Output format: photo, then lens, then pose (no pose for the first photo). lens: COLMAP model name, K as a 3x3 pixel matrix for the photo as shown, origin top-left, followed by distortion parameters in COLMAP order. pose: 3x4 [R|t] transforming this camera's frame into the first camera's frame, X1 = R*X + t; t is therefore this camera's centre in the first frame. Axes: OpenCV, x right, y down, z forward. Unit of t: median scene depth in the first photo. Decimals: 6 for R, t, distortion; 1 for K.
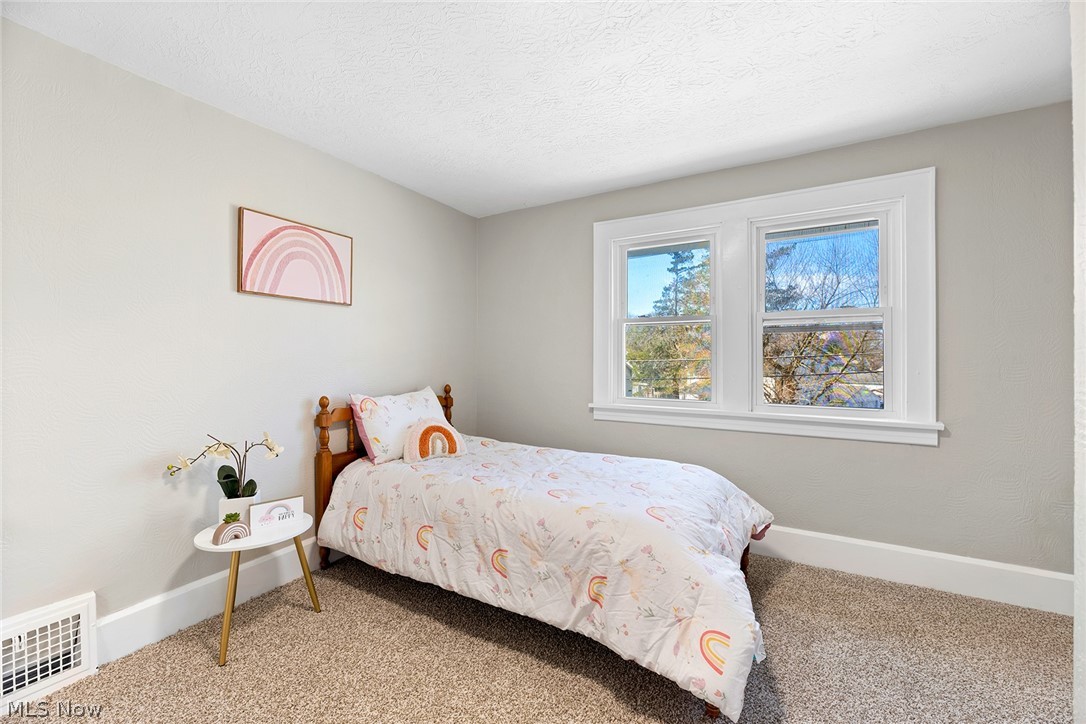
lens RADIAL K [[444.1, 0, 544.3], [0, 444.1, 363.1], [0, 0, 1]] dist [-0.002423, -0.000529]
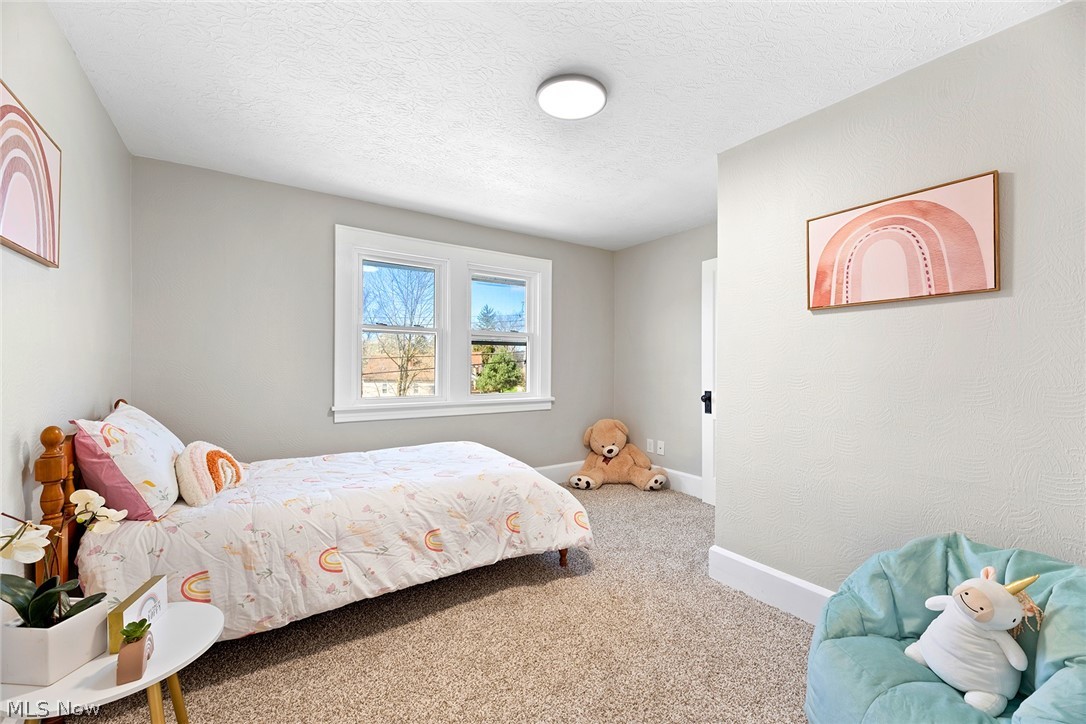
lens RADIAL K [[434.5, 0, 560.0], [0, 434.5, 372.2], [0, 0, 1]] dist [-0.001971, -0.000232]
pose [[0.420752, -0.016895, 0.907018, -0.918941], [0.001003, 0.999835, 0.018158, -0.005060], [-0.907175, -0.006731, 0.420699, 0.227802]]
